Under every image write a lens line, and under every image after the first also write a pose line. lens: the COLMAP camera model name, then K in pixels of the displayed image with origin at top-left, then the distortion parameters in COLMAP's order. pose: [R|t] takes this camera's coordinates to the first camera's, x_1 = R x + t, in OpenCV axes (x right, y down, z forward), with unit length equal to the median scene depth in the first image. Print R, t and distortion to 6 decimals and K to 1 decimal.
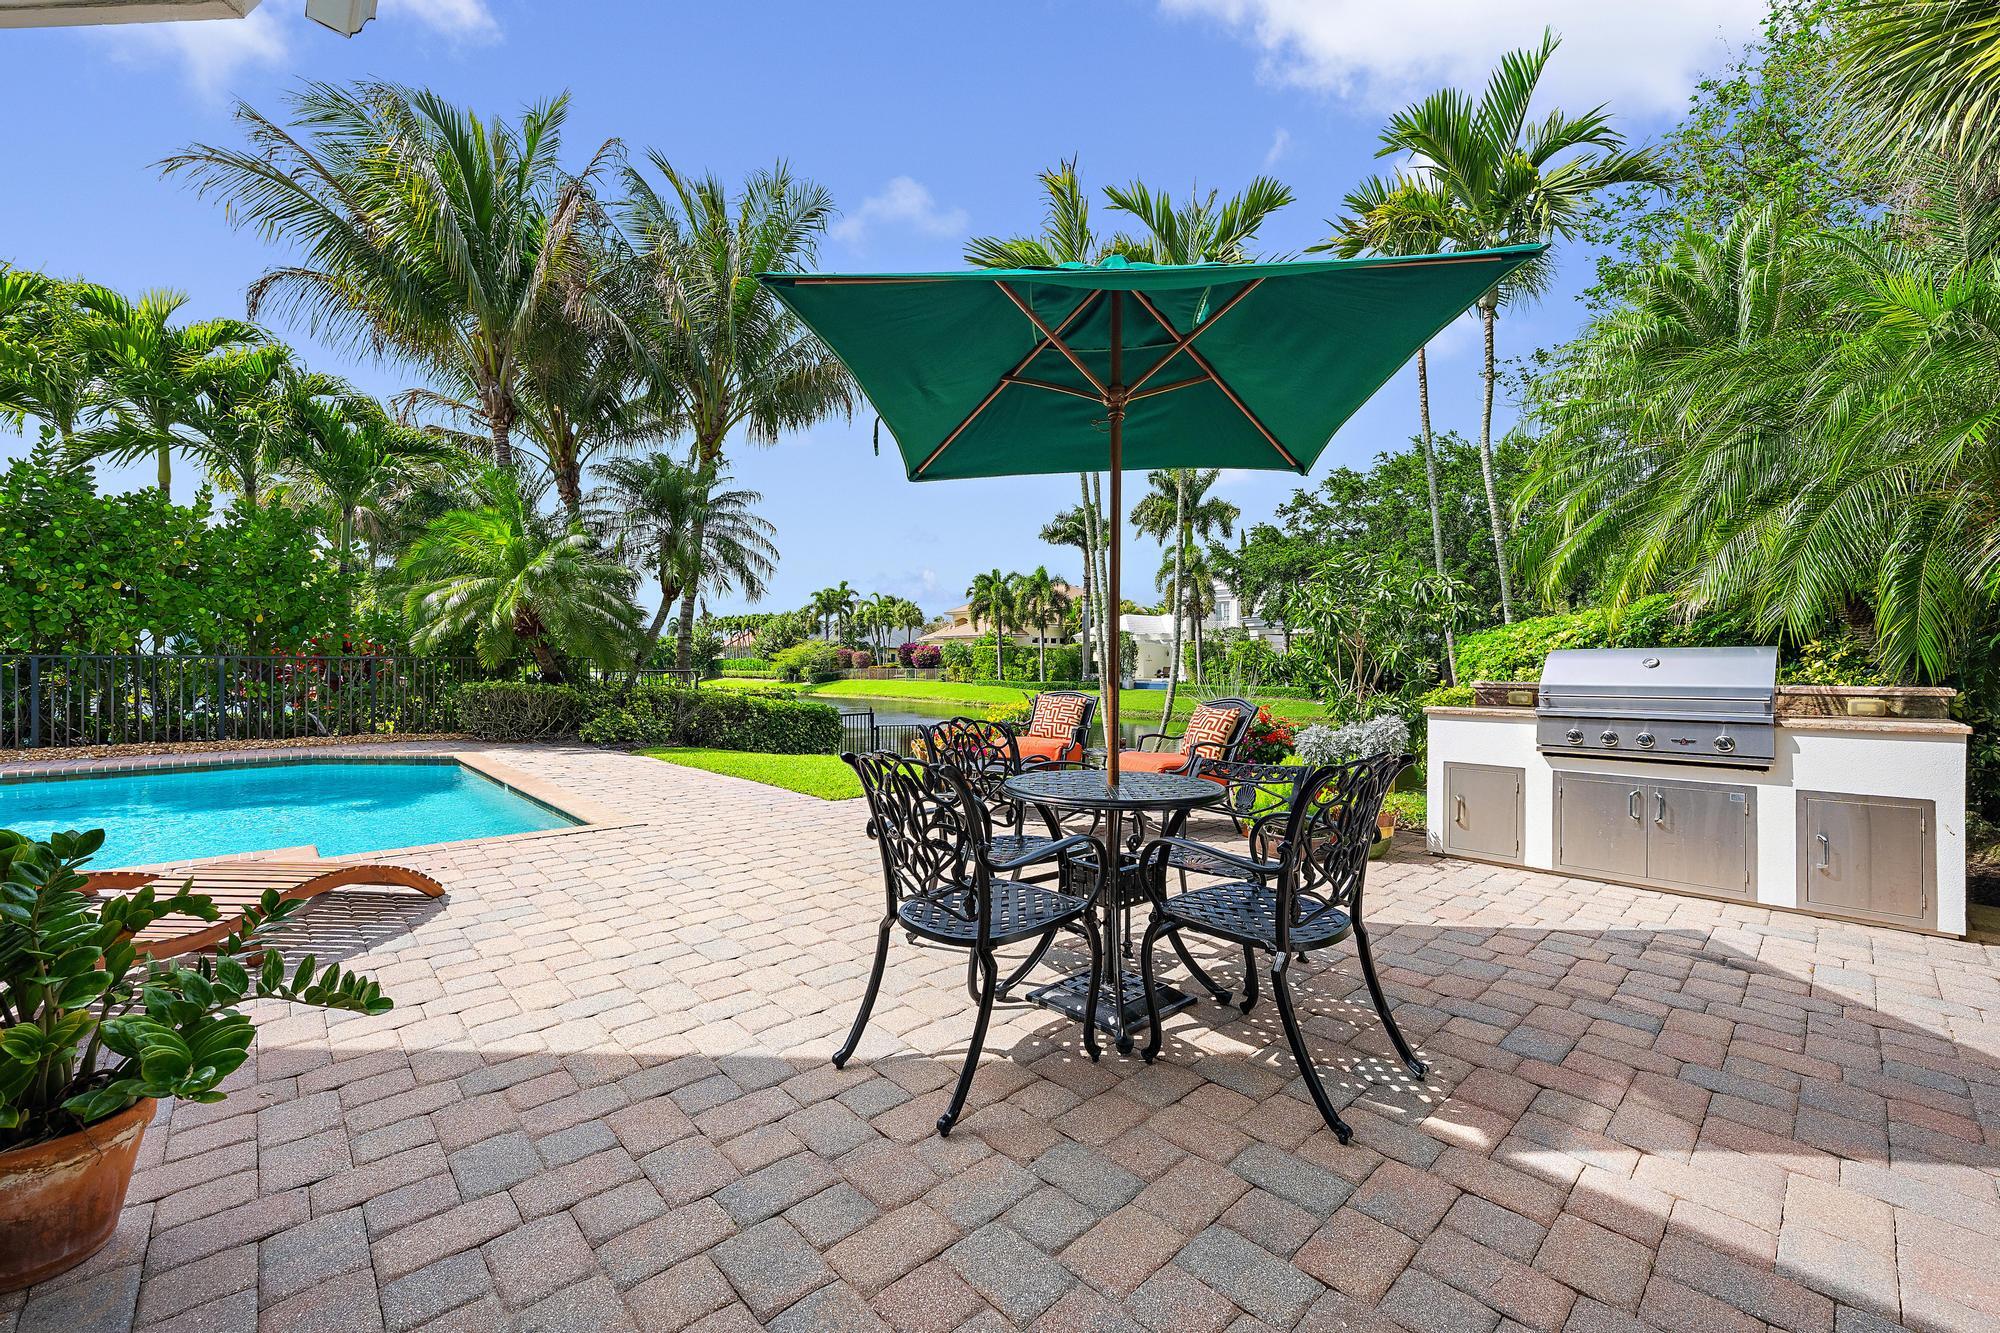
lens RADIAL K [[782.6, 0, 1009.0], [0, 782.6, 662.5], [0, 0, 1]] dist [-0.003679, 0.001092]
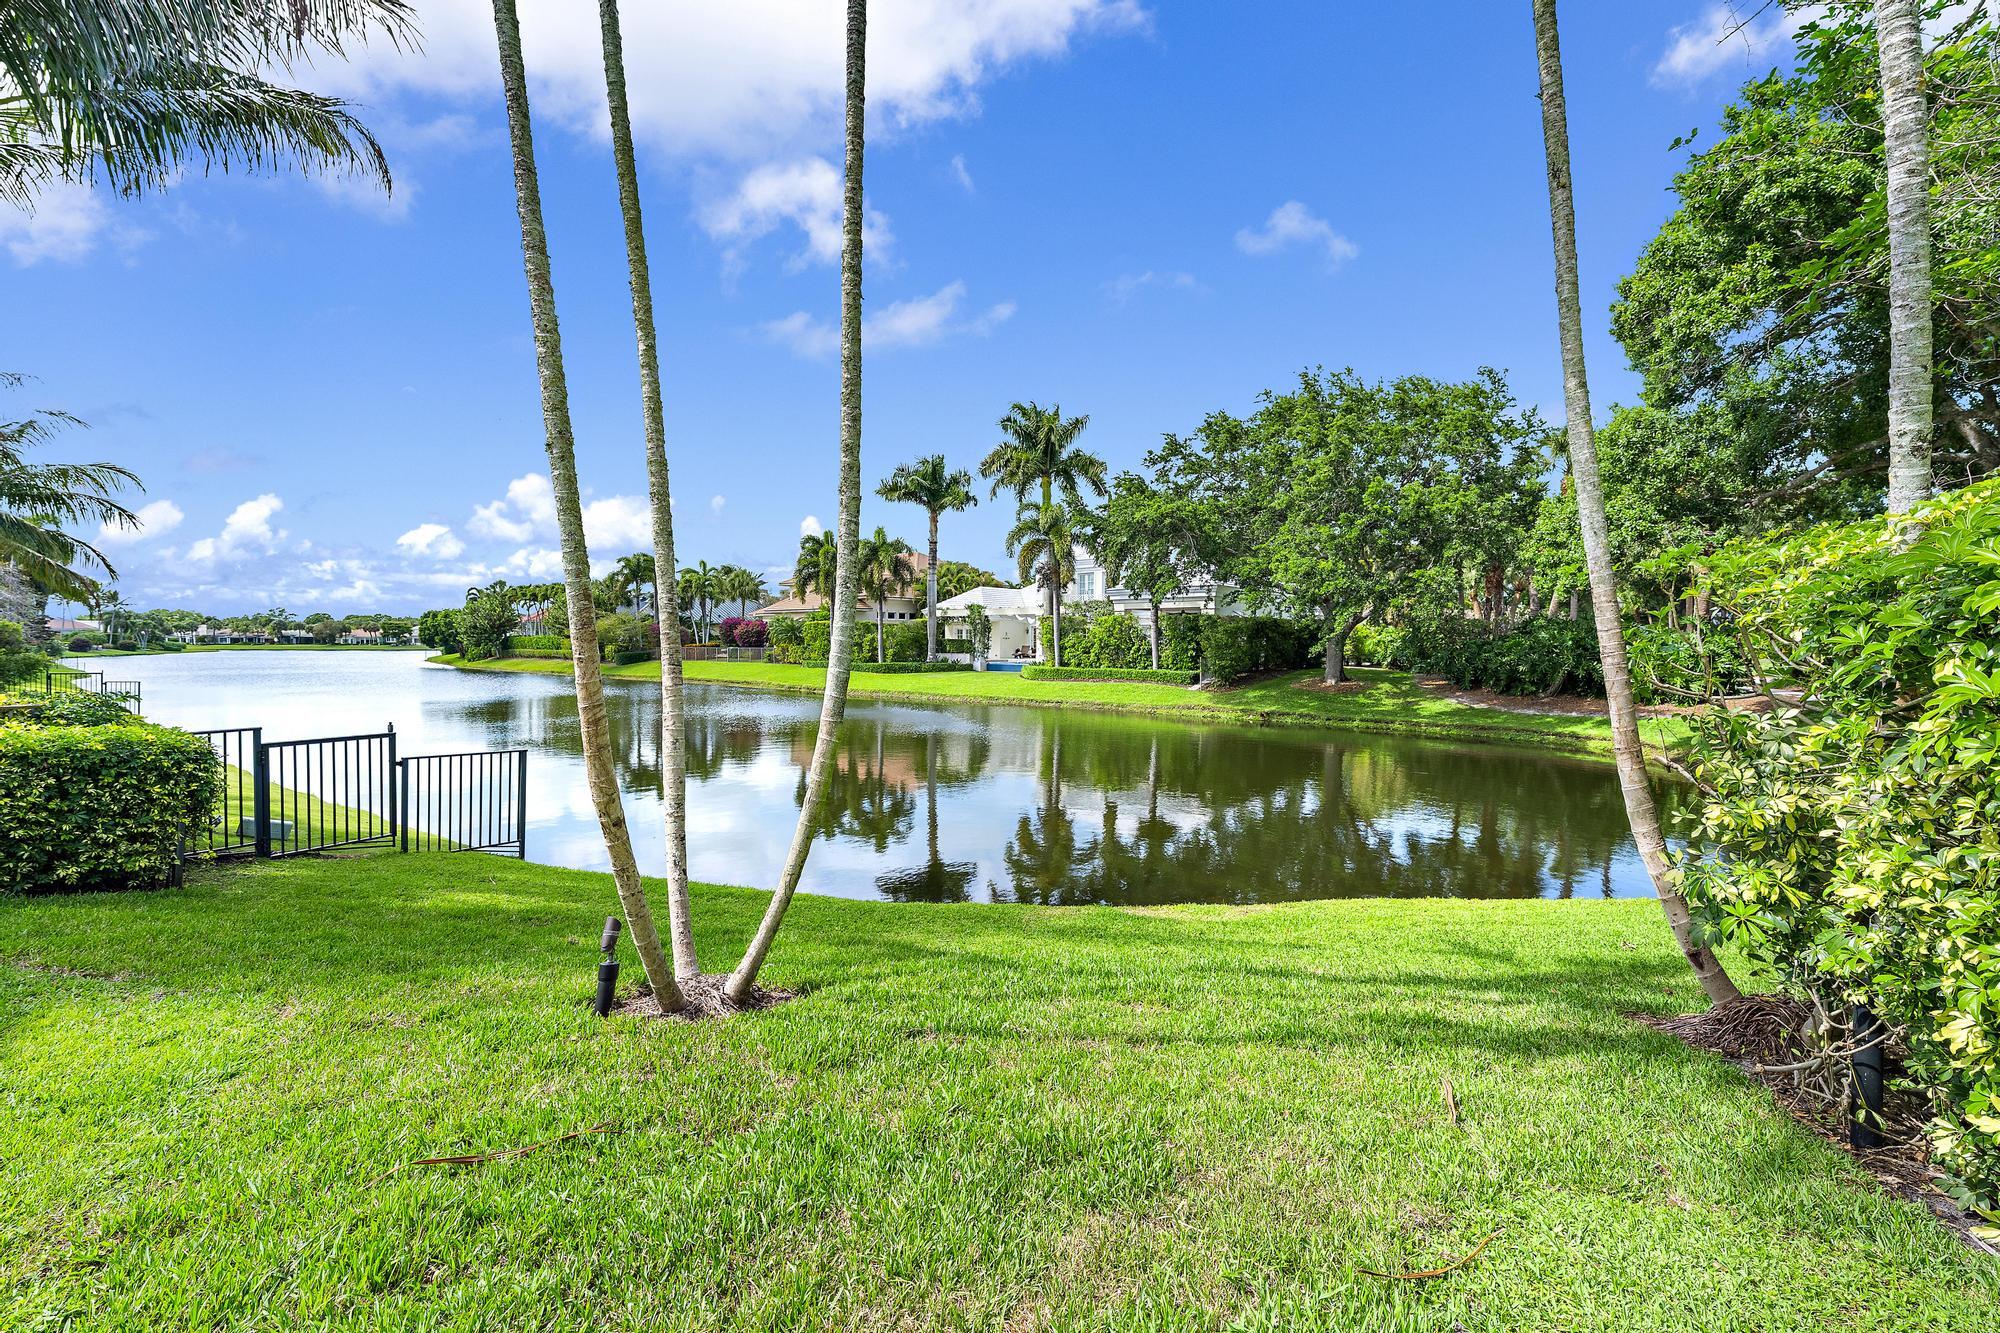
lens RADIAL K [[782.6, 0, 1001.3], [0, 782.6, 658.9], [0, 0, 1]] dist [-0.003679, 0.001092]
pose [[0.989696, -0.000748, 0.143184, 0.056150], [-0.002565, 0.999733, 0.022957, 0.000212], [-0.143163, -0.023088, 0.989430, 0.149941]]
